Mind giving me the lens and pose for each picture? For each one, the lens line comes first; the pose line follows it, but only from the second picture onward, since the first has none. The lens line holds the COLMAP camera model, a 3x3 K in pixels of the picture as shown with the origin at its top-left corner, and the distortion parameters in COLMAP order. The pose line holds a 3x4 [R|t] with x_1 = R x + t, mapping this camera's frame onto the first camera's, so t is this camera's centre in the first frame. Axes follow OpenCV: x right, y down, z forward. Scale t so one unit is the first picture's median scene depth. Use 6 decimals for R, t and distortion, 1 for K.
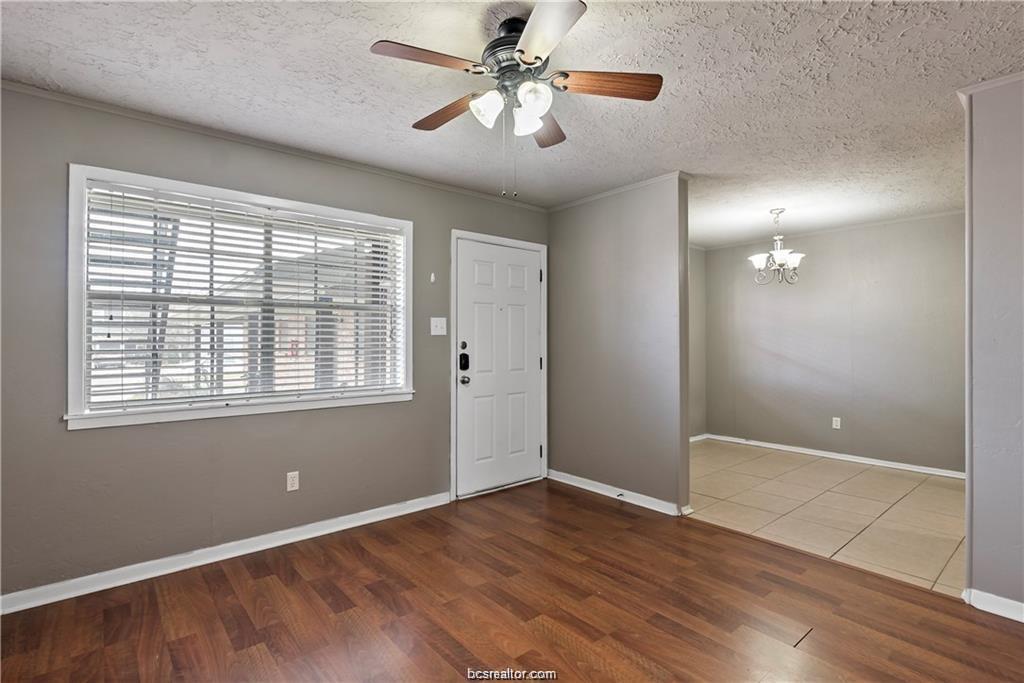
lens RADIAL K [[482.6, 0, 505.4], [0, 482.6, 336.1], [0, 0, 1]] dist [-0.001317, 0.000248]
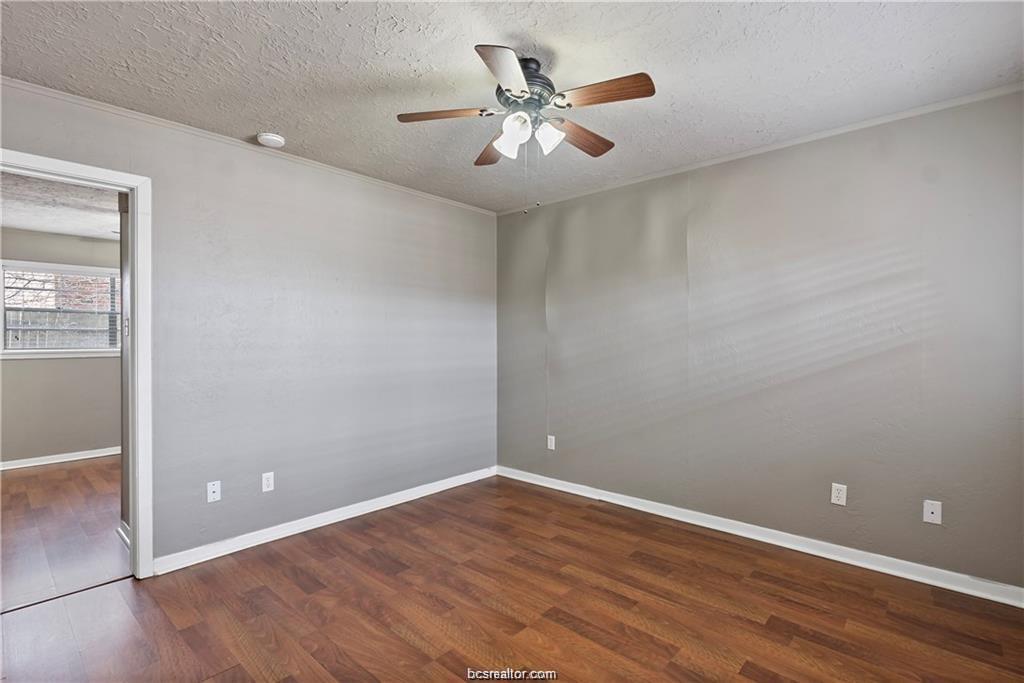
lens RADIAL K [[482.2, 0, 512.0], [0, 482.2, 341.5], [0, 0, 1]] dist [-0.001730, -0.000178]
pose [[-0.989161, 0.000913, -0.146835, 0.205231], [0.001233, 0.999997, -0.002088, 0.013531], [0.146833, -0.002246, -0.989159, 1.988151]]
